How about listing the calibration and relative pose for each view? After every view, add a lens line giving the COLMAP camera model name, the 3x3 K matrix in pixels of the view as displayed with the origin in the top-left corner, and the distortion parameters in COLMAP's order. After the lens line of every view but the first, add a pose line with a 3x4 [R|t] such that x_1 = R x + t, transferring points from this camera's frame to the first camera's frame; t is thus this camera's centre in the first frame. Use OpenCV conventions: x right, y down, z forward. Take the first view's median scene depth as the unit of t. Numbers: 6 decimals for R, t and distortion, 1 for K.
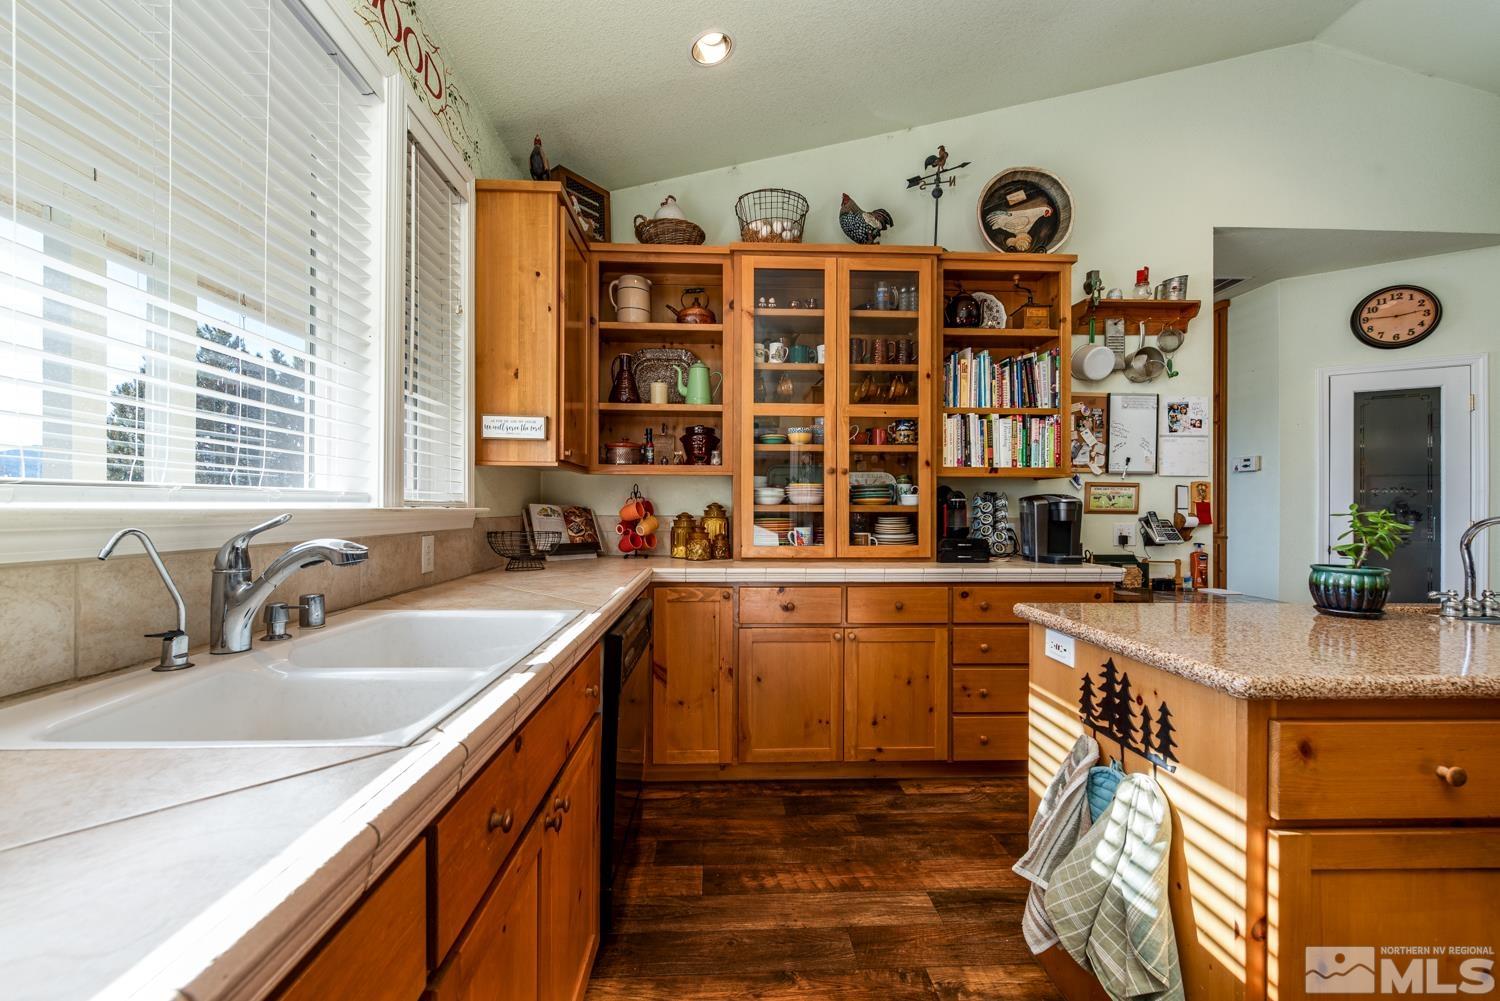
lens RADIAL K [[589.3, 0, 747.5], [0, 589.3, 506.4], [0, 0, 1]] dist [0.000149, -0.000088]
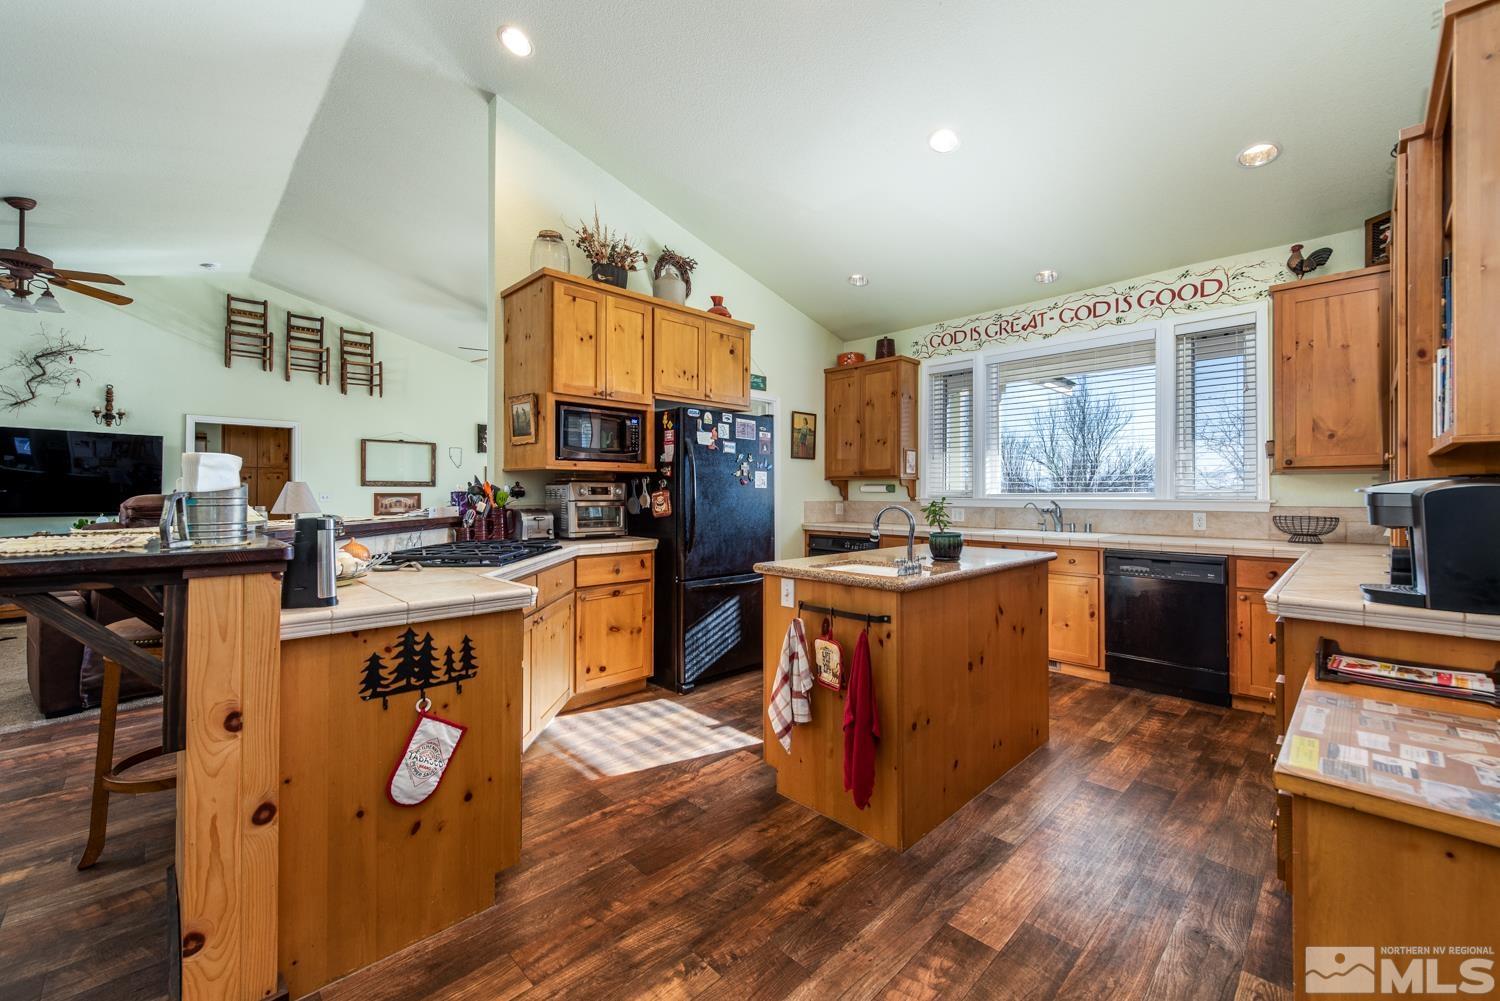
lens RADIAL K [[588.5, 0, 744.1], [0, 588.5, 494.3], [0, 0, 1]] dist [-0.000749, -0.000352]
pose [[-0.753268, -0.006469, -0.657682, 1.686770], [-0.004469, 0.999979, -0.004718, 0.000135], [0.657698, -0.000615, -0.753281, 1.238904]]
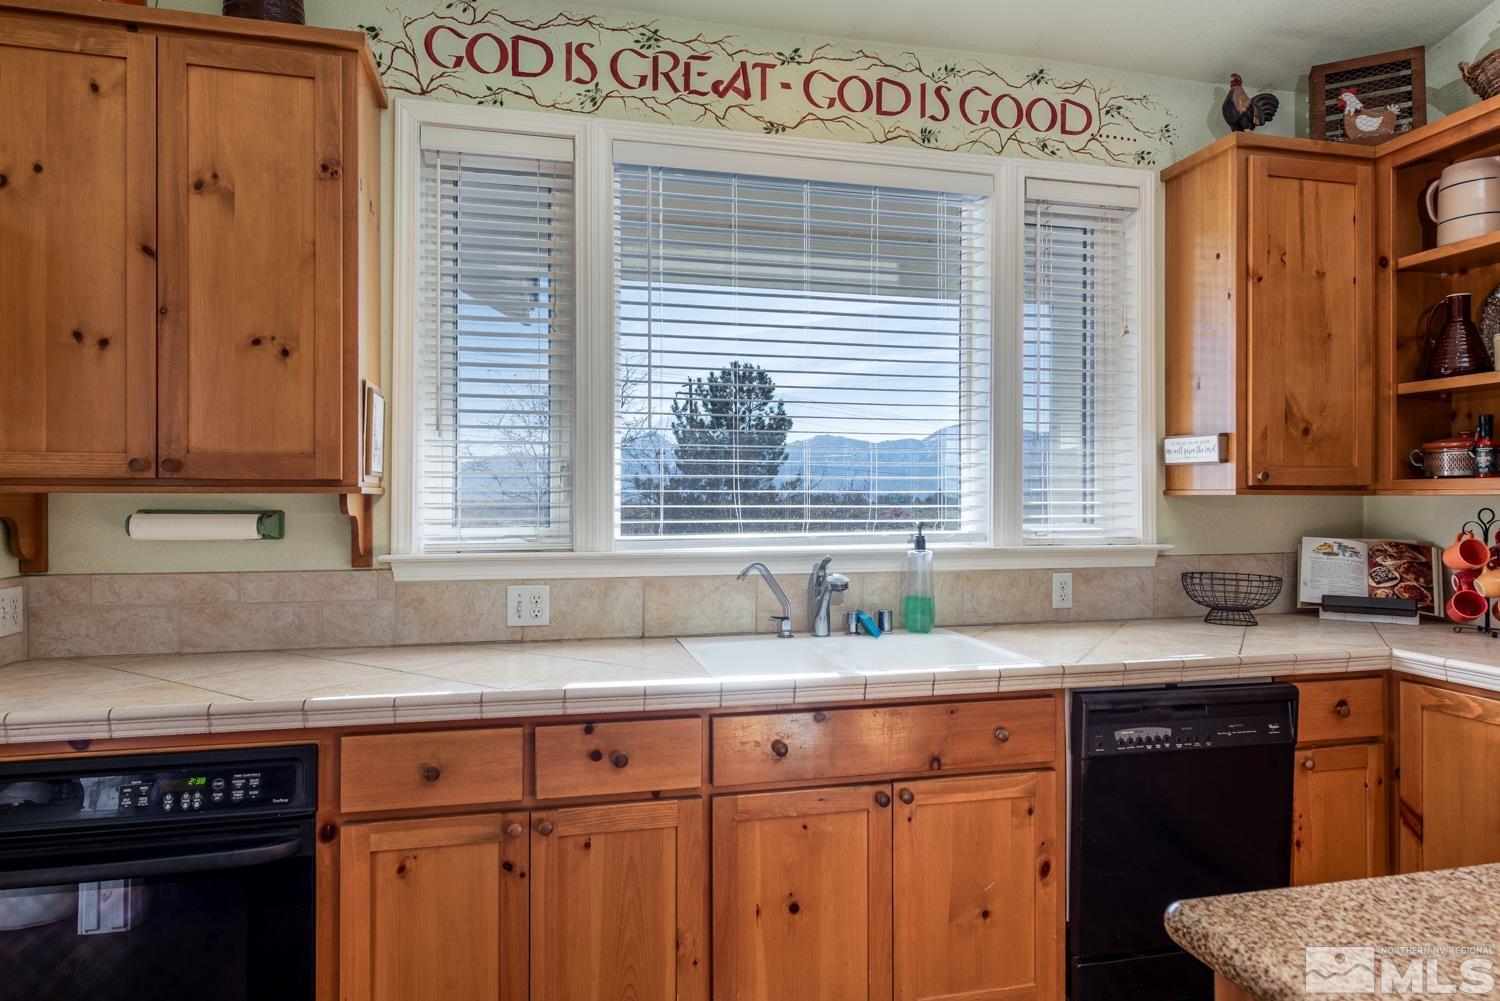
lens RADIAL K [[867.3, 0, 752.0], [0, 867.3, 496.8], [0, 0, 1]] dist [0.002059, 0.000013]
pose [[0.179713, -0.008470, -0.983683, 0.696173], [0.004950, 0.999958, -0.007706, -0.060428], [0.983707, -0.003484, 0.179748, 0.161539]]
